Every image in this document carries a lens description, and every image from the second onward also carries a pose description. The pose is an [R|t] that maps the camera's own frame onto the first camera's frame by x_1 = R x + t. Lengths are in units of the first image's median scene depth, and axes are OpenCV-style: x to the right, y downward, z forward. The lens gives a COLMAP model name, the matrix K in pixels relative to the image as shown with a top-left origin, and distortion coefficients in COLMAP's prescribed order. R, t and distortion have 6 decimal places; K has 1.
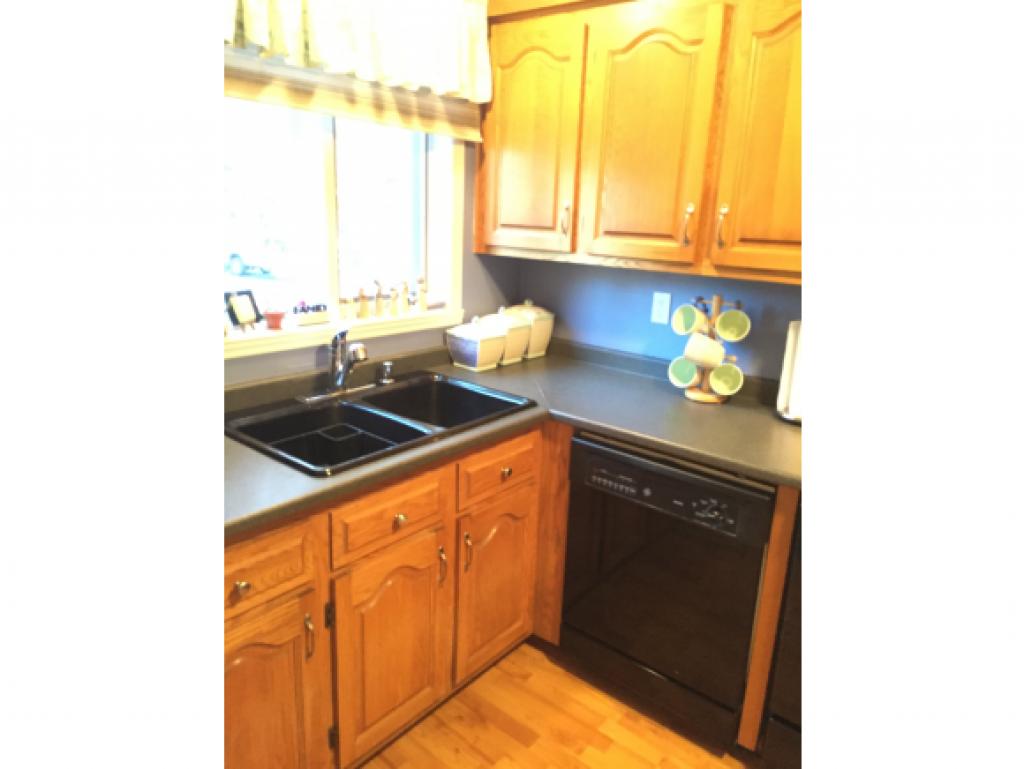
lens RADIAL K [[658.4, 0, 515.7], [0, 658.4, 380.5], [0, 0, 1]] dist [0.057230, -0.052709]
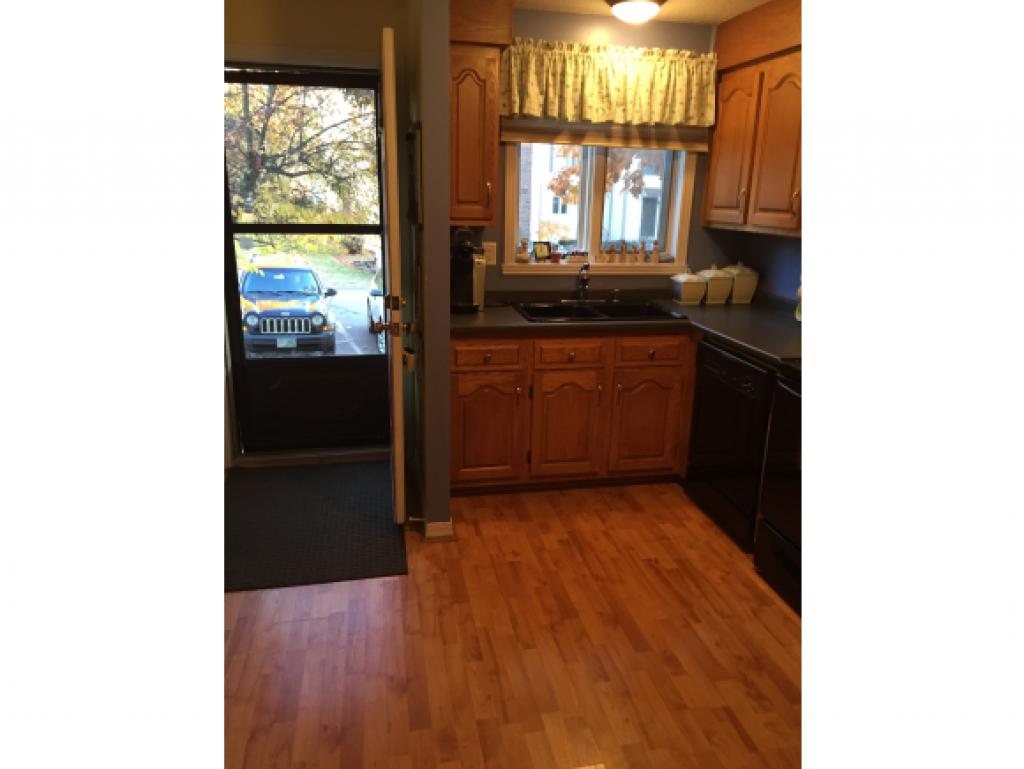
lens RADIAL K [[658.4, 0, 514.9], [0, 658.4, 379.9], [0, 0, 1]] dist [0.057230, -0.052709]
pose [[0.776890, 0.151220, -0.611207, 0.694935], [-0.152776, 0.986995, 0.050005, 0.162969], [0.610820, 0.054529, 0.789889, -0.493044]]
